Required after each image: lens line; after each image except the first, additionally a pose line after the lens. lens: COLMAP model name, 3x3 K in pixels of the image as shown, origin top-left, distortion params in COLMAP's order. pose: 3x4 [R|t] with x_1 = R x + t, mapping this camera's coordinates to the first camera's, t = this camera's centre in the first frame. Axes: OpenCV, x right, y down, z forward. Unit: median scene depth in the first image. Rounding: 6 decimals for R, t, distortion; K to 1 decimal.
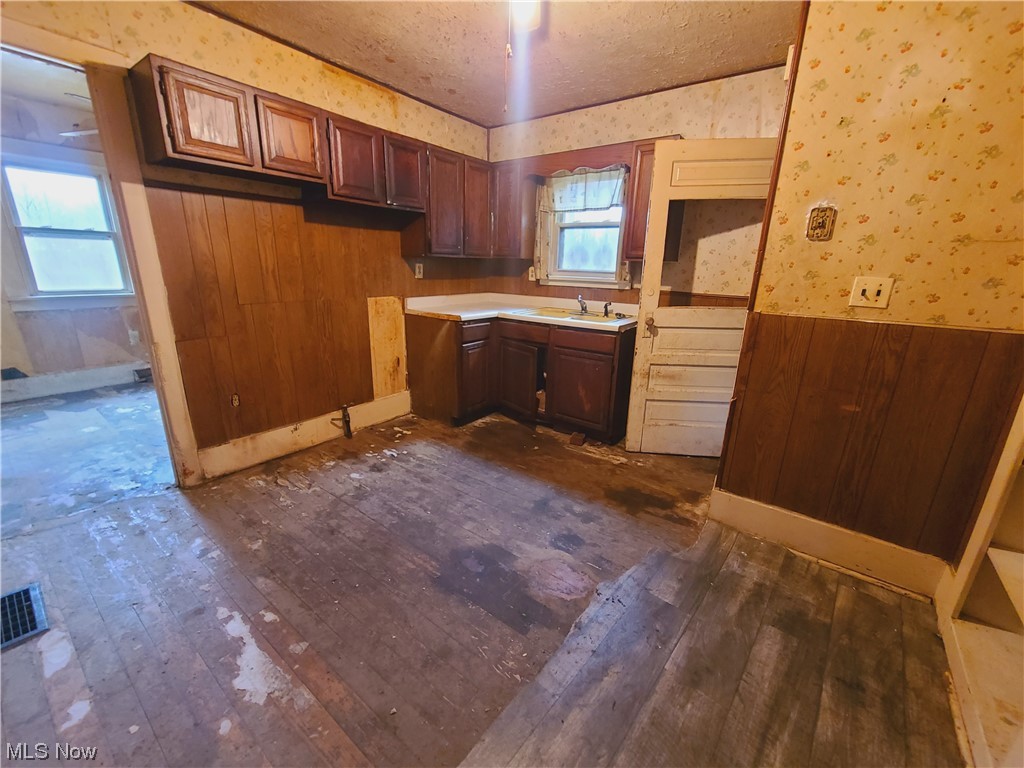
lens RADIAL K [[415.6, 0, 506.9], [0, 415.6, 381.6], [0, 0, 1]] dist [0.000522, -0.002613]
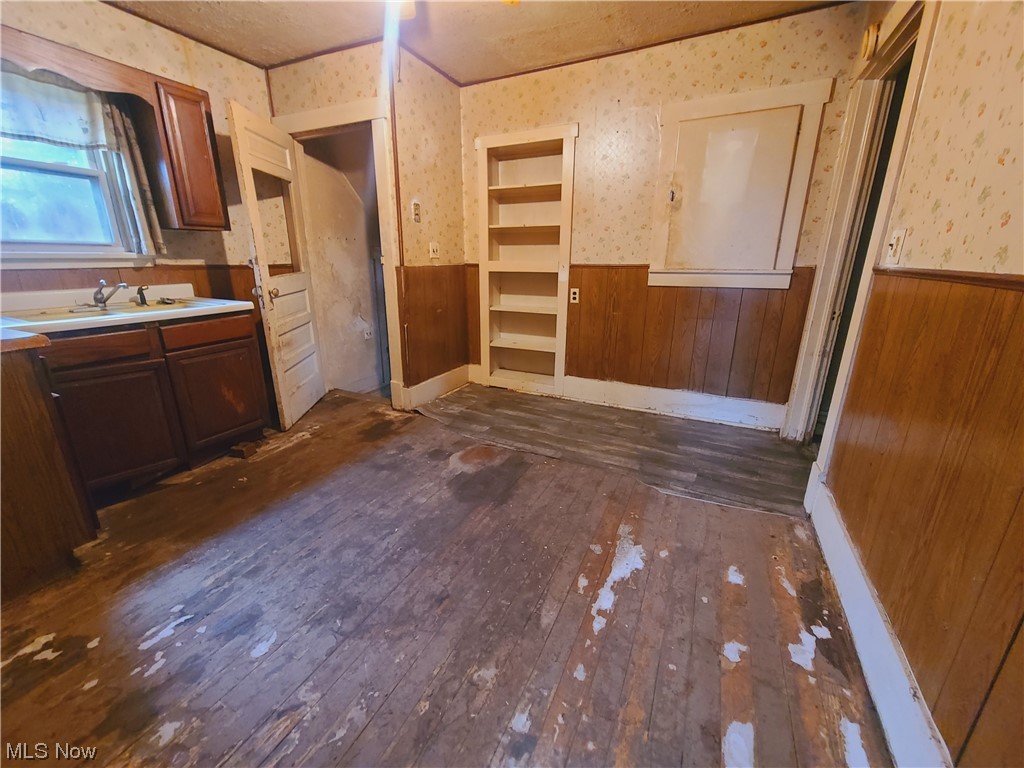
lens RADIAL K [[415.6, 0, 504.9], [0, 415.6, 382.4], [0, 0, 1]] dist [0.000522, -0.002613]
pose [[-0.187868, -0.308685, 0.932427, -0.904420], [0.265199, 0.898128, 0.350763, -0.185329], [-0.945714, 0.313175, -0.086867, 0.759972]]
